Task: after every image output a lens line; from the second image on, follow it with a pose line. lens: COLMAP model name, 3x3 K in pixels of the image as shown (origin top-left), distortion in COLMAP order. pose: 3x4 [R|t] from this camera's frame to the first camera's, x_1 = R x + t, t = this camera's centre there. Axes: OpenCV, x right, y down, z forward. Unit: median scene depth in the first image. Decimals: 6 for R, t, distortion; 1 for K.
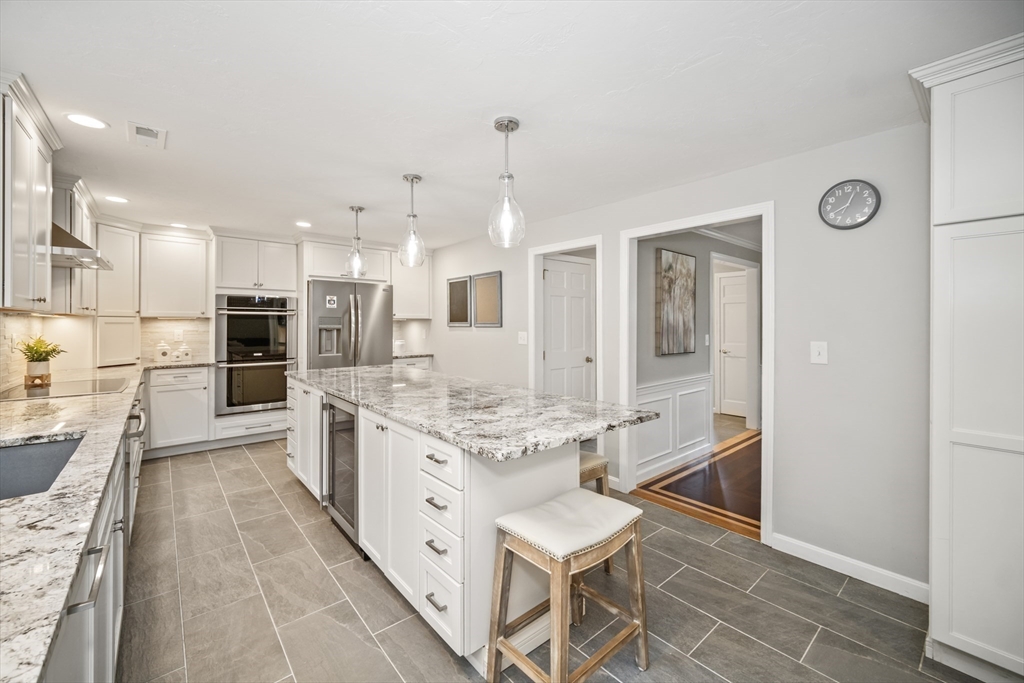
lens RADIAL K [[413.3, 0, 510.5], [0, 413.3, 324.4], [0, 0, 1]] dist [-0.000489, -0.000154]
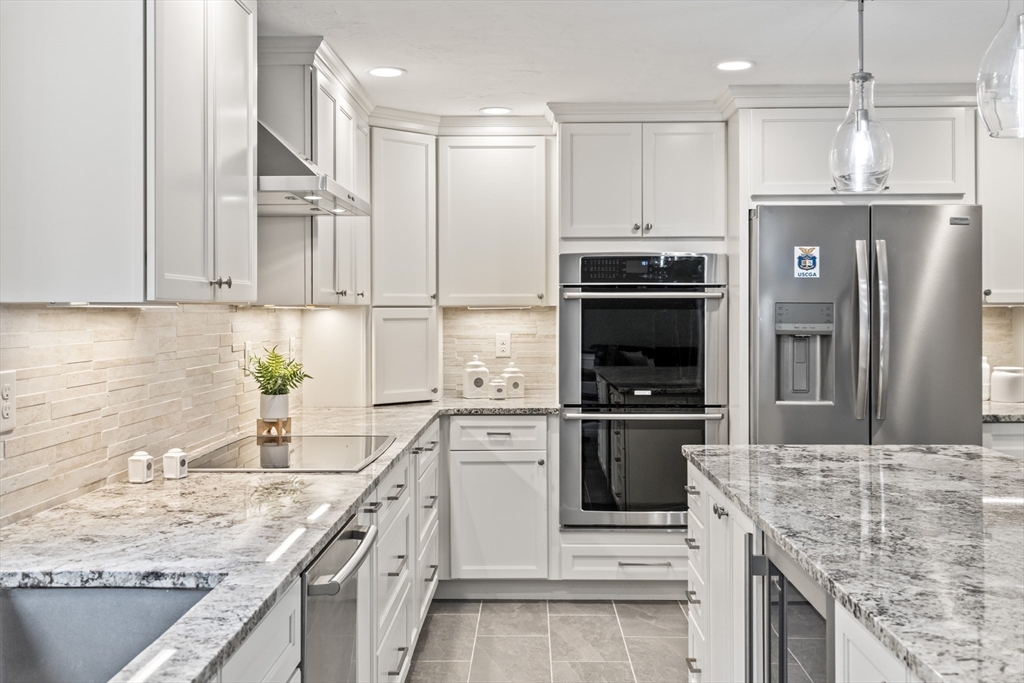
lens RADIAL K [[1027.1, 0, 512.9], [0, 1027.1, 310.8], [0, 0, 1]] dist [0.009717, 0.007723]
pose [[0.749709, -0.003538, -0.661758, -0.017844], [0.003023, 0.999994, -0.001922, -0.010121], [0.661761, -0.000560, 0.749715, 0.136588]]
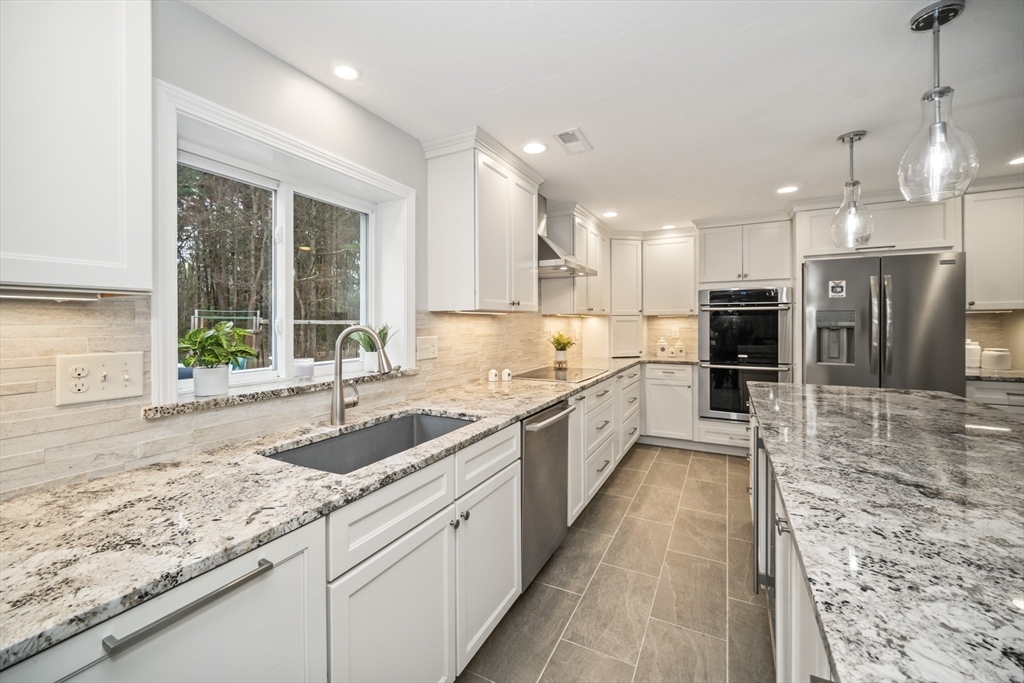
lens RADIAL K [[413.3, 0, 510.5], [0, 413.3, 324.4], [0, 0, 1]] dist [-0.000489, -0.000154]
pose [[0.370966, 0.001575, -0.928645, 0.015894], [0.005039, 0.999980, 0.003708, 0.000281], [0.928633, -0.006055, 0.370951, 0.242281]]
